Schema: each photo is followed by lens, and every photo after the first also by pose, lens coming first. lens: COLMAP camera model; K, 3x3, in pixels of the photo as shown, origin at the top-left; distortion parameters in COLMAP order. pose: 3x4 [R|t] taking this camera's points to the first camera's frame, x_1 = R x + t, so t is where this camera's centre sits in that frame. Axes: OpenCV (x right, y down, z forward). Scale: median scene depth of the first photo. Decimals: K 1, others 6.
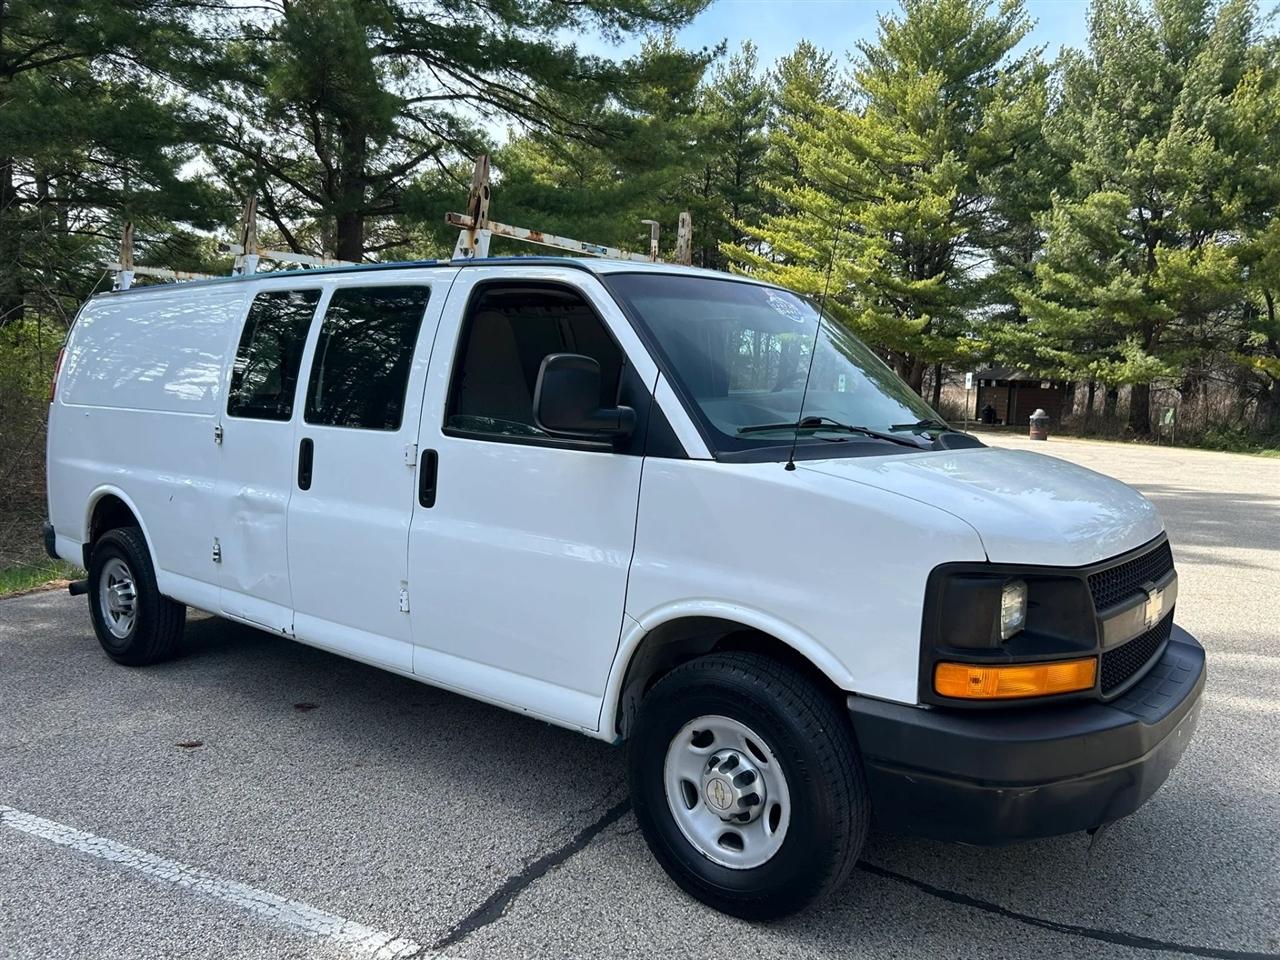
lens RADIAL K [[963.3, 0, 637.5], [0, 963.3, 481.3], [0, 0, 1]] dist [0.051791, -0.054188]
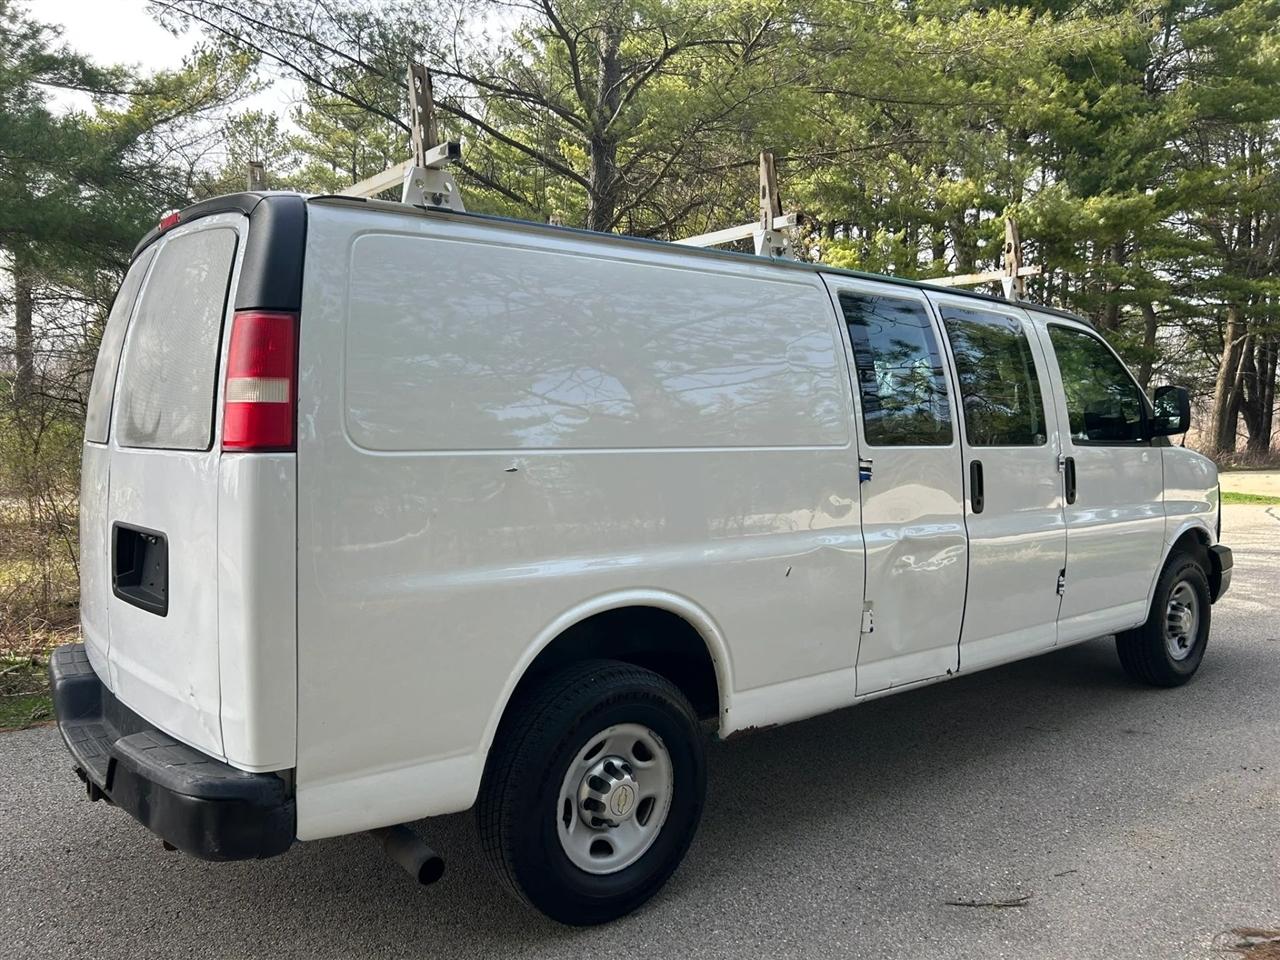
lens RADIAL K [[963.3, 0, 628.2], [0, 963.3, 476.7], [0, 0, 1]] dist [0.051791, -0.054188]
pose [[0.212049, -0.081495, 0.973855, -1.455016], [0.088298, 0.994039, 0.063958, -0.128989], [-0.973262, 0.072428, 0.217981, 1.199847]]
